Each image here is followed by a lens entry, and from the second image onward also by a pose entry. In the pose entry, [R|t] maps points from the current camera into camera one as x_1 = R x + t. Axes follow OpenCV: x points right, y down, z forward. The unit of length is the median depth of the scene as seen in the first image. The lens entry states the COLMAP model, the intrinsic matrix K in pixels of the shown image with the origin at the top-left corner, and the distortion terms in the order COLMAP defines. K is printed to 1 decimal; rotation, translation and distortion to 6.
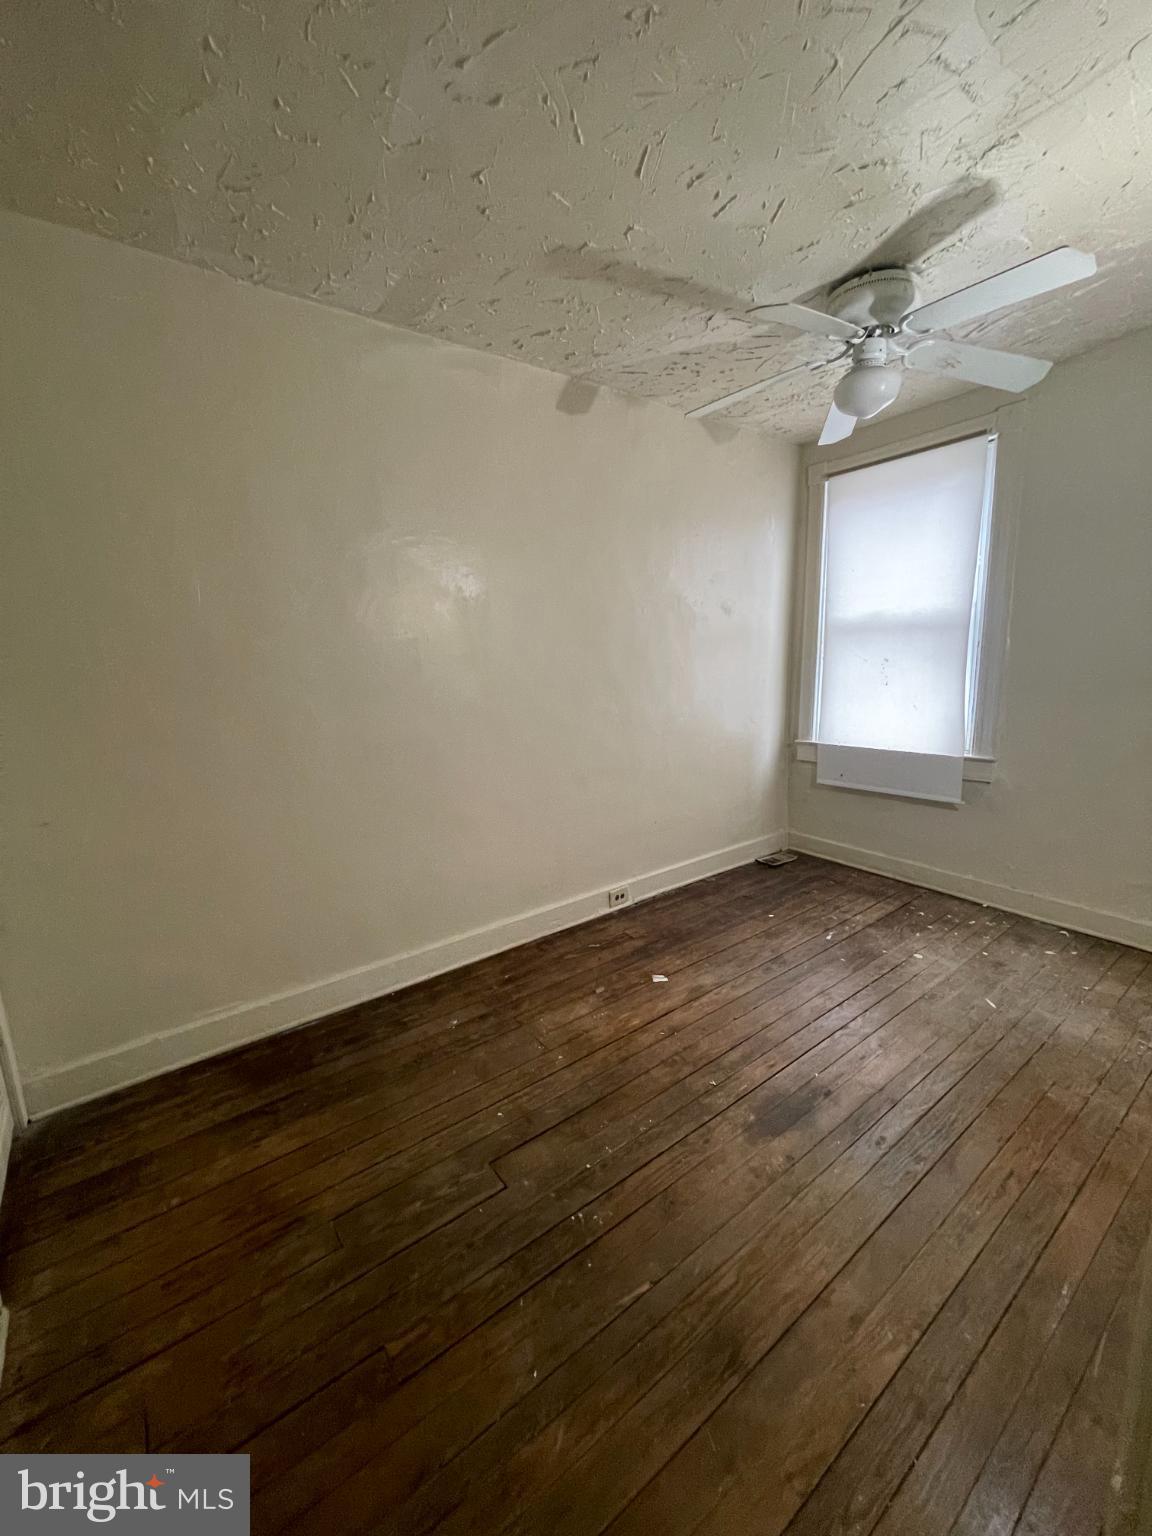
lens RADIAL K [[621.9, 0, 568.0], [0, 621.9, 764.3], [0, 0, 1]] dist [-0.001465, 0.009801]
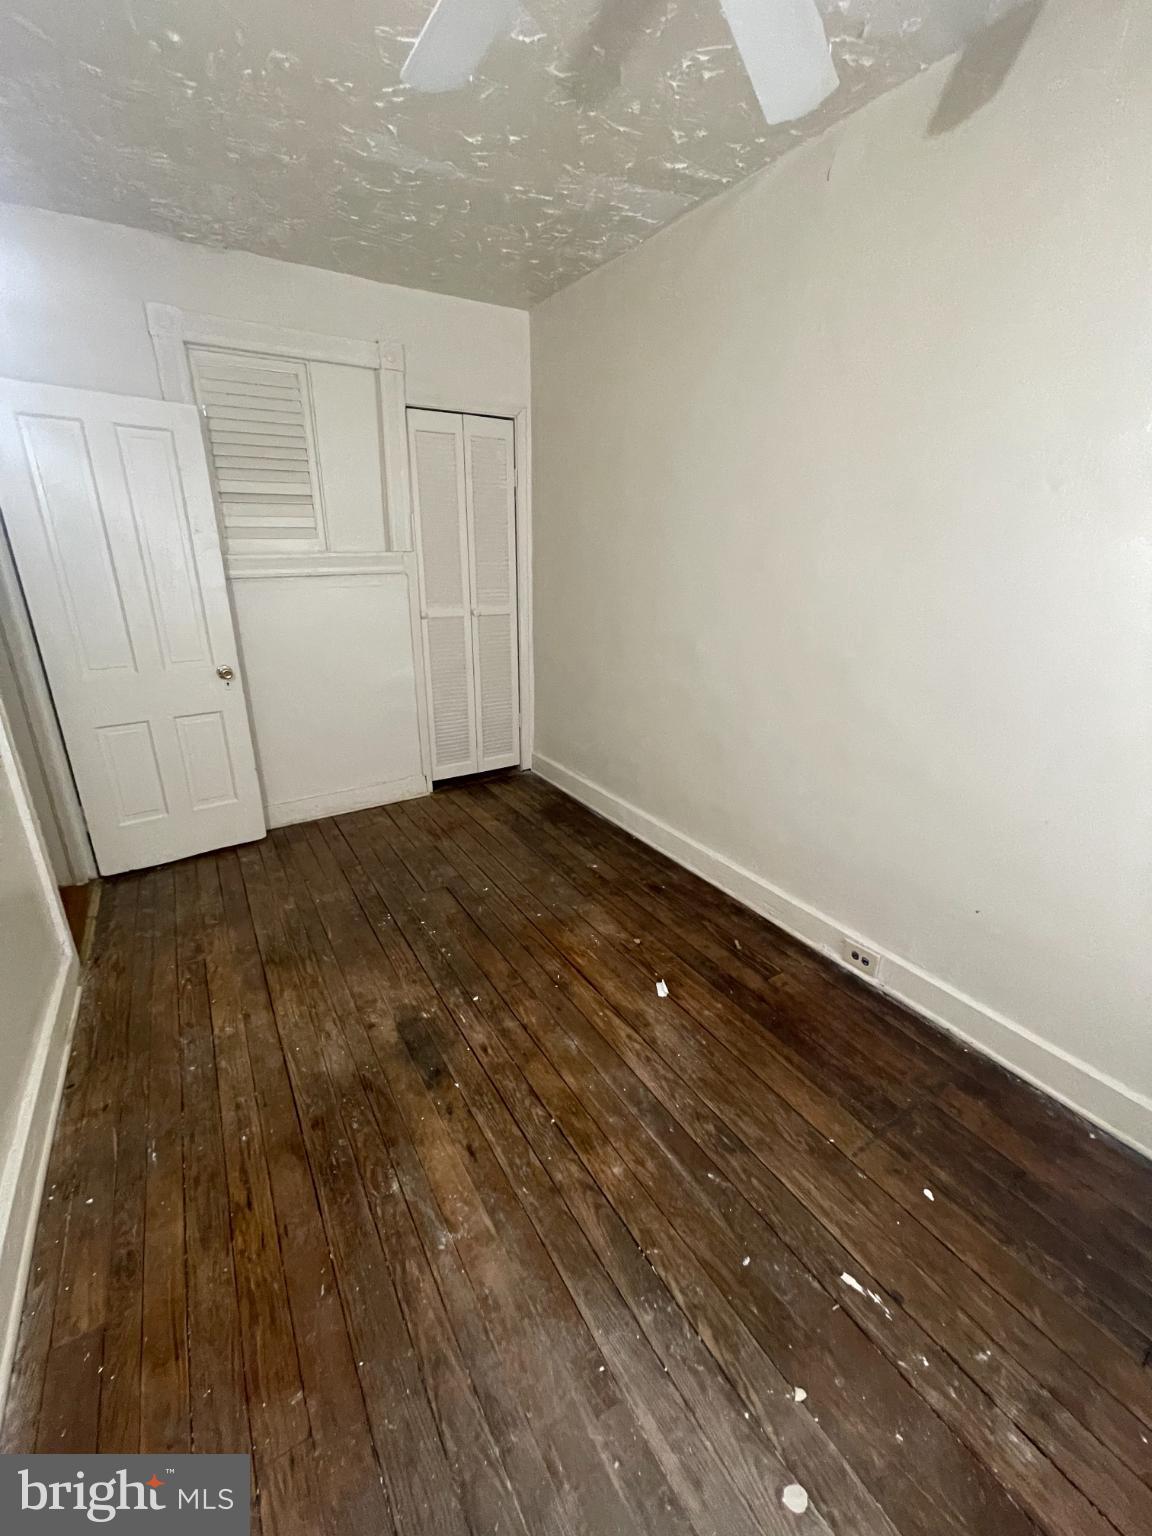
lens RADIAL K [[617.1, 0, 575.1], [0, 617.1, 763.8], [0, 0, 1]] dist [-0.000896, 0.000095]
pose [[-0.076322, 0.357922, -0.930627, 0.895648], [-0.199885, 0.908910, 0.365962, -0.208620], [0.976842, 0.213949, 0.002174, 0.940878]]
